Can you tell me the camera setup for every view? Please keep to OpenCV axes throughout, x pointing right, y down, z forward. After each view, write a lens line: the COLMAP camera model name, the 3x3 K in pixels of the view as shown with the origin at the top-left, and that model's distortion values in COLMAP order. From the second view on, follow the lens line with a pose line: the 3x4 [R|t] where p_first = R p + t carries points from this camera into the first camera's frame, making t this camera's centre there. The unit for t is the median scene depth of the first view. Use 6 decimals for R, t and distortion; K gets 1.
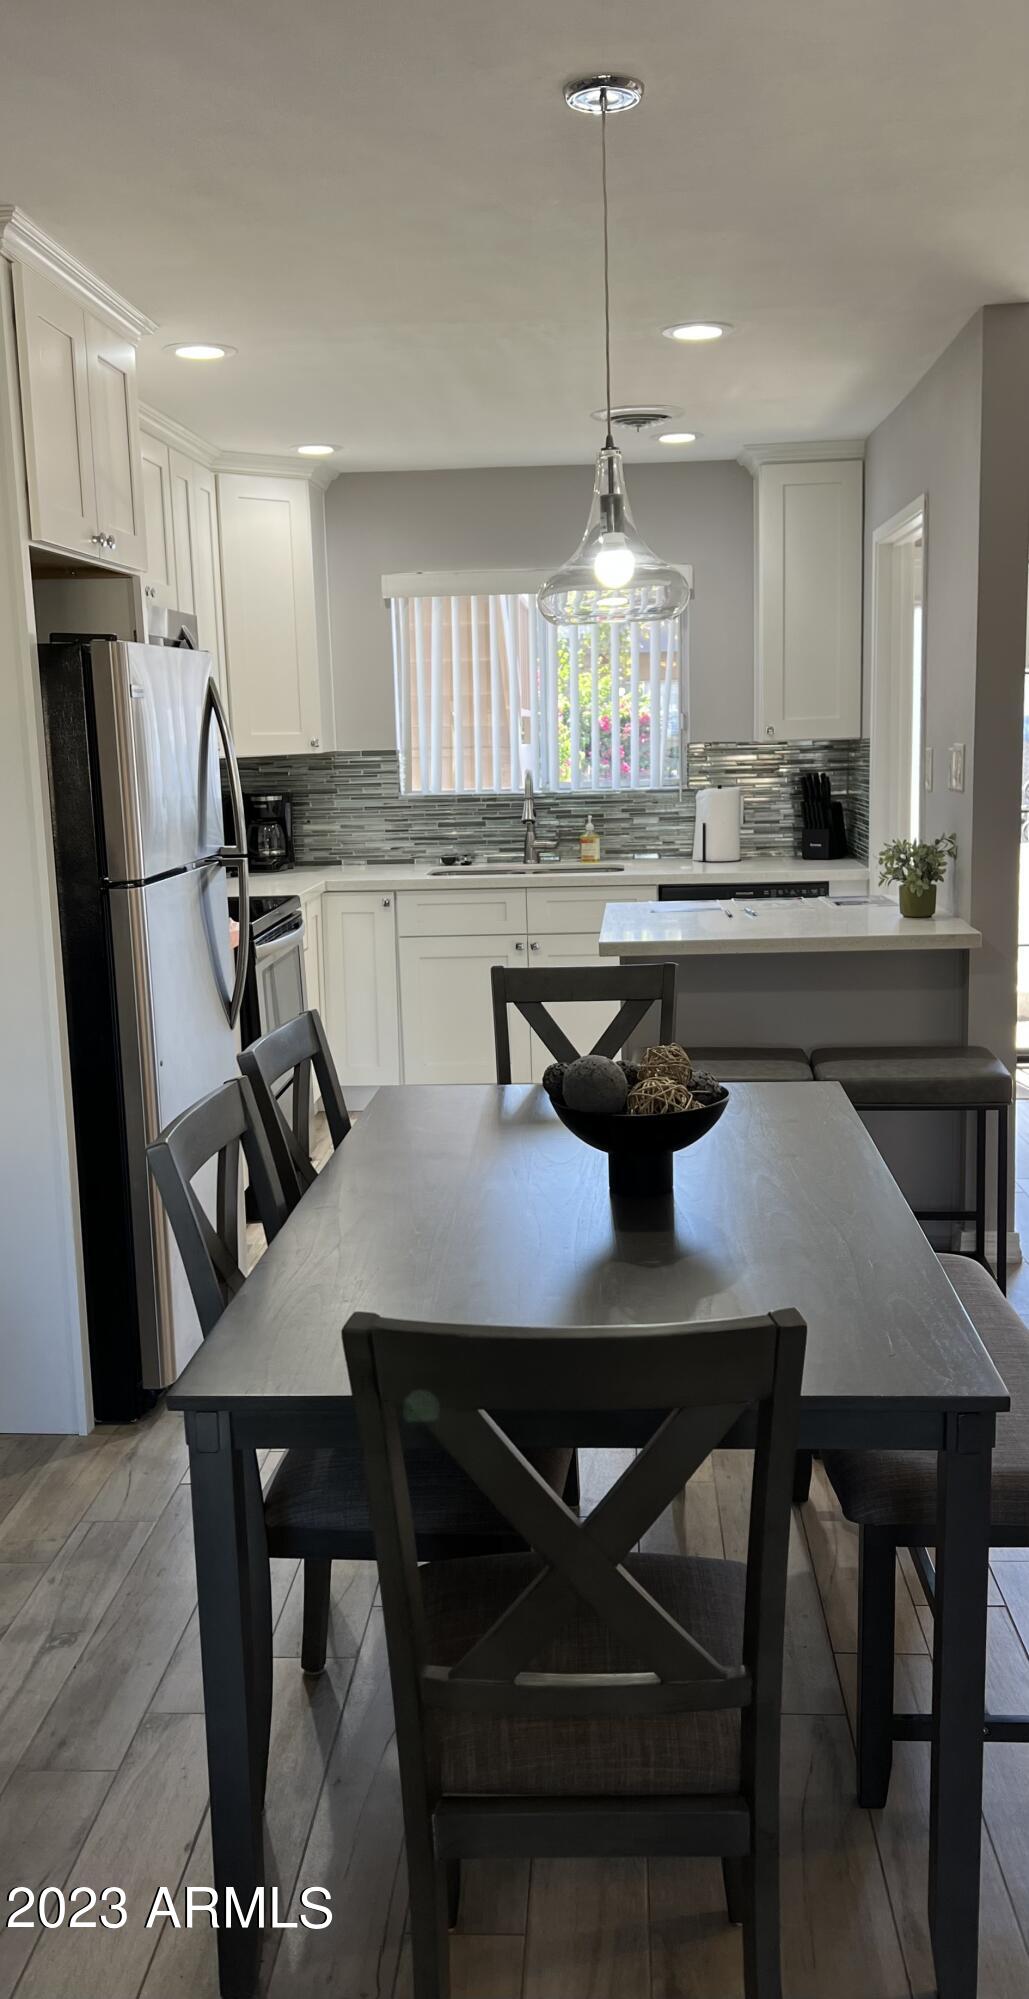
lens RADIAL K [[1633.9, 0, 519.2], [0, 1633.9, 1027.0], [0, 0, 1]] dist [0.043679, -0.003443]
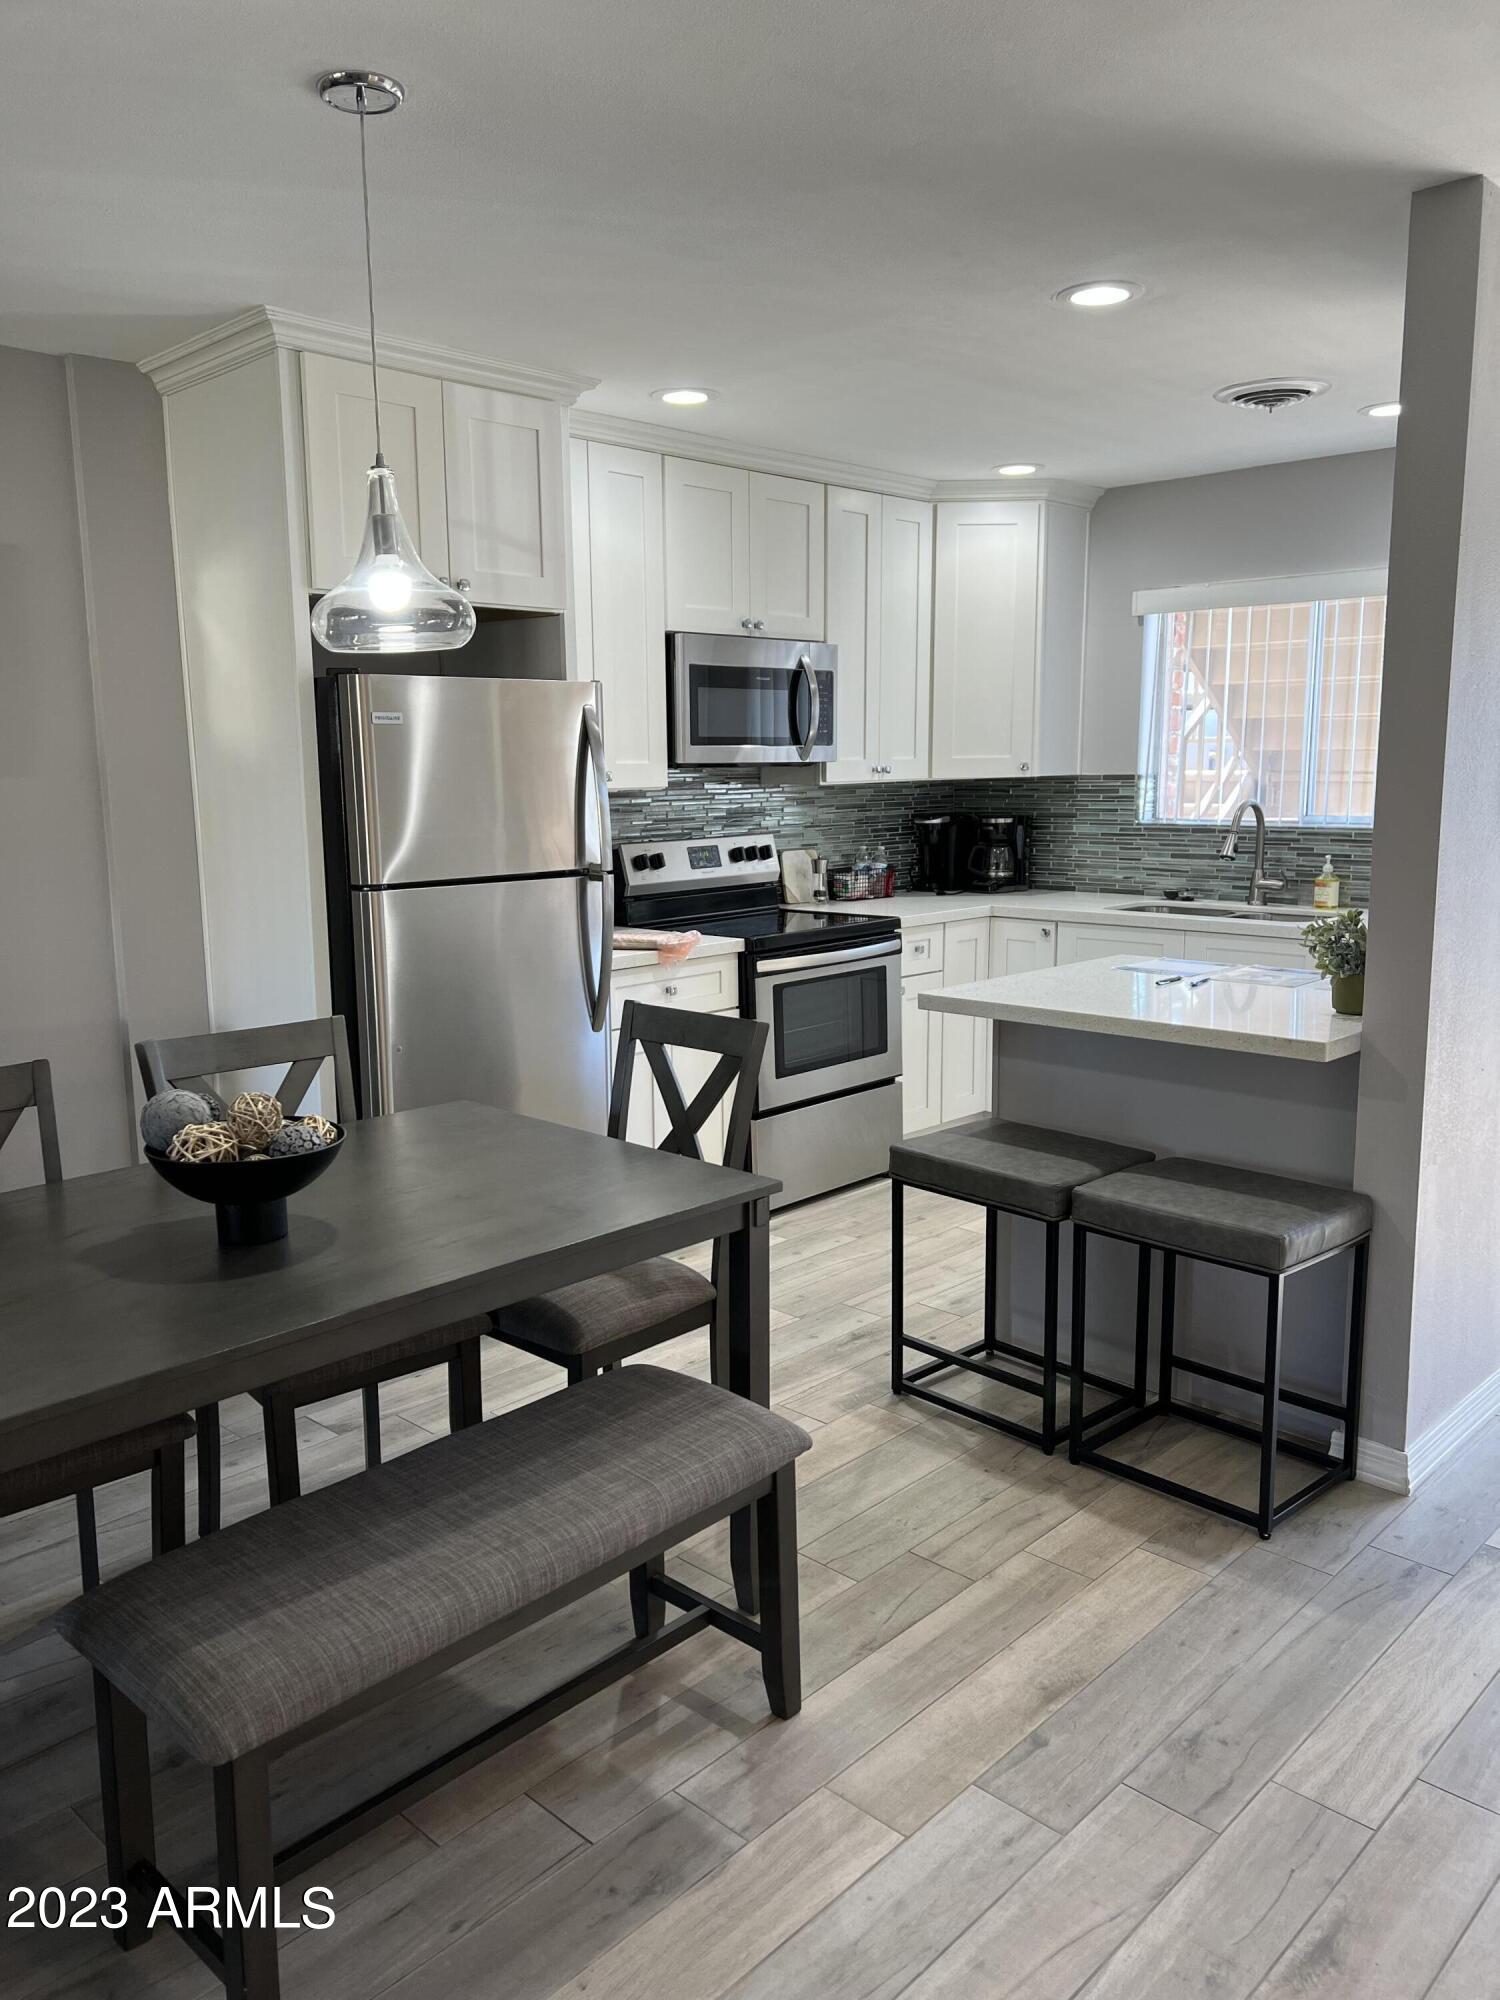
lens RADIAL K [[1499.9, 0, 733.3], [0, 1499.9, 1001.4], [0, 0, 1]] dist [0.037395, -0.034692]
pose [[0.760342, 0.120460, -0.638255, 0.323627], [-0.127241, 0.991236, 0.035498, -0.040931], [0.636938, 0.054222, 0.769006, 0.190457]]
